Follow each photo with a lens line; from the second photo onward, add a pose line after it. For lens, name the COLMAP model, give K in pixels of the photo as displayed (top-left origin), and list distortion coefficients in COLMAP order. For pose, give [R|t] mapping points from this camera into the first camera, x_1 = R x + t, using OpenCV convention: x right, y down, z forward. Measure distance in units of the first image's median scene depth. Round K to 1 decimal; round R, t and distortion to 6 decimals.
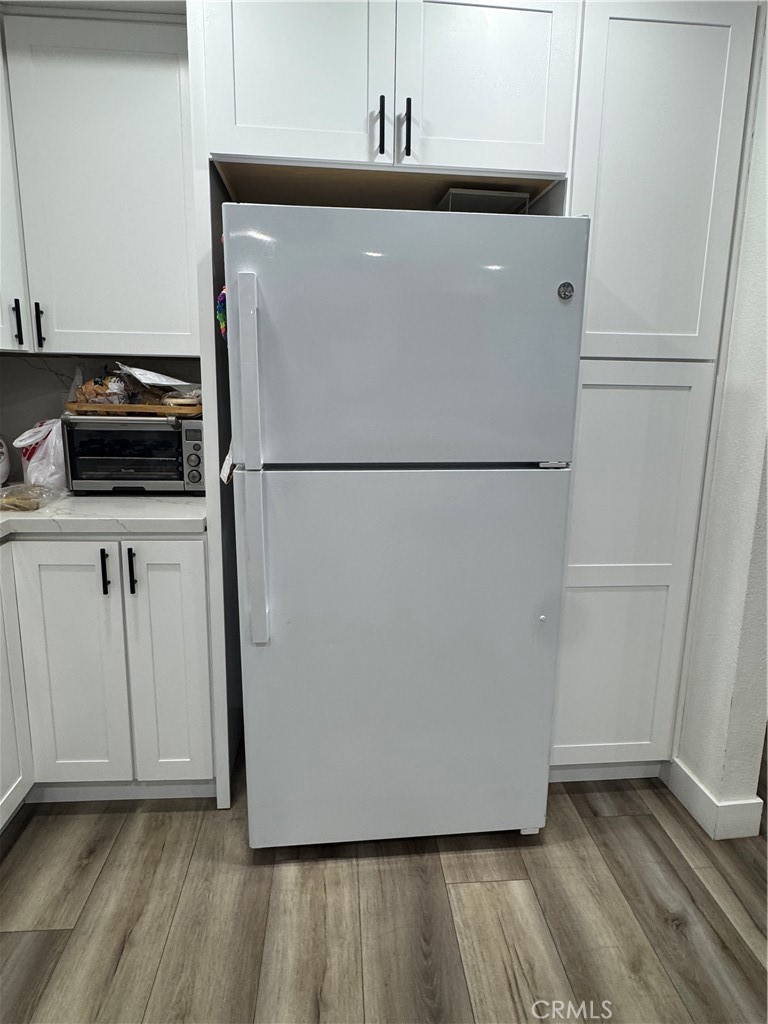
lens RADIAL K [[620.7, 0, 384.0], [0, 620.7, 512.0], [0, 0, 1]] dist [-0.005205, -0.002601]
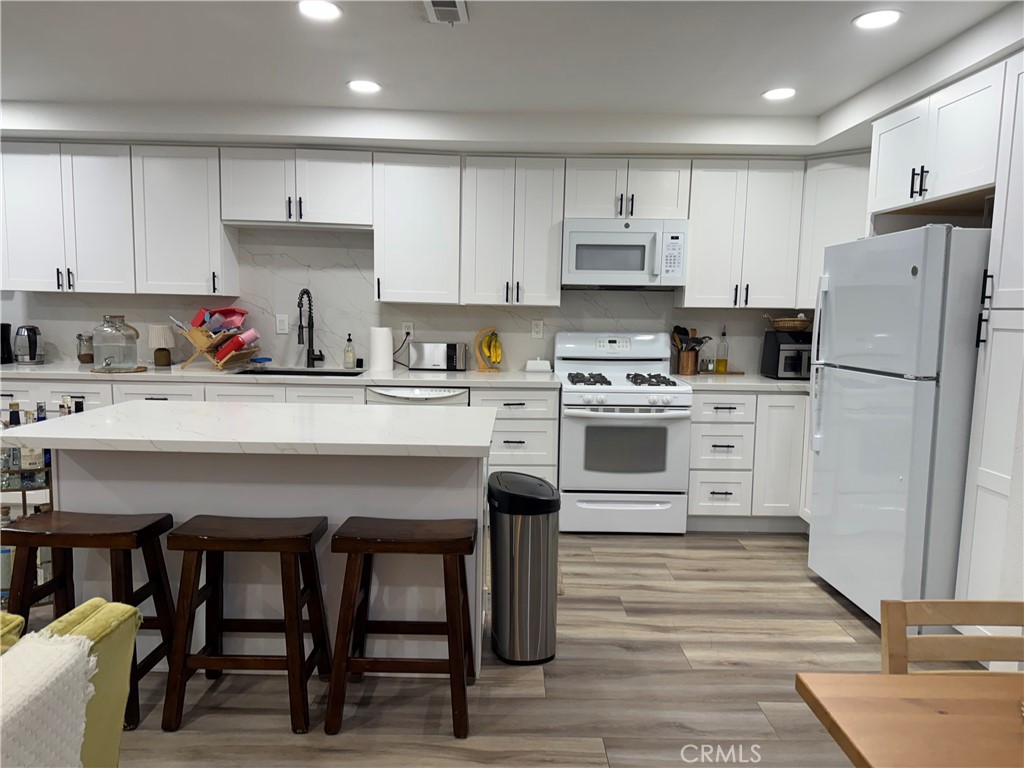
lens RADIAL K [[714.5, 0, 504.8], [0, 714.5, 389.7], [0, 0, 1]] dist [0.089040, -0.118140]
pose [[-0.085428, 0.093409, -0.991956, 1.852570], [-0.219400, 0.969394, 0.110180, -0.019003], [0.971888, 0.227048, -0.062320, 0.106577]]
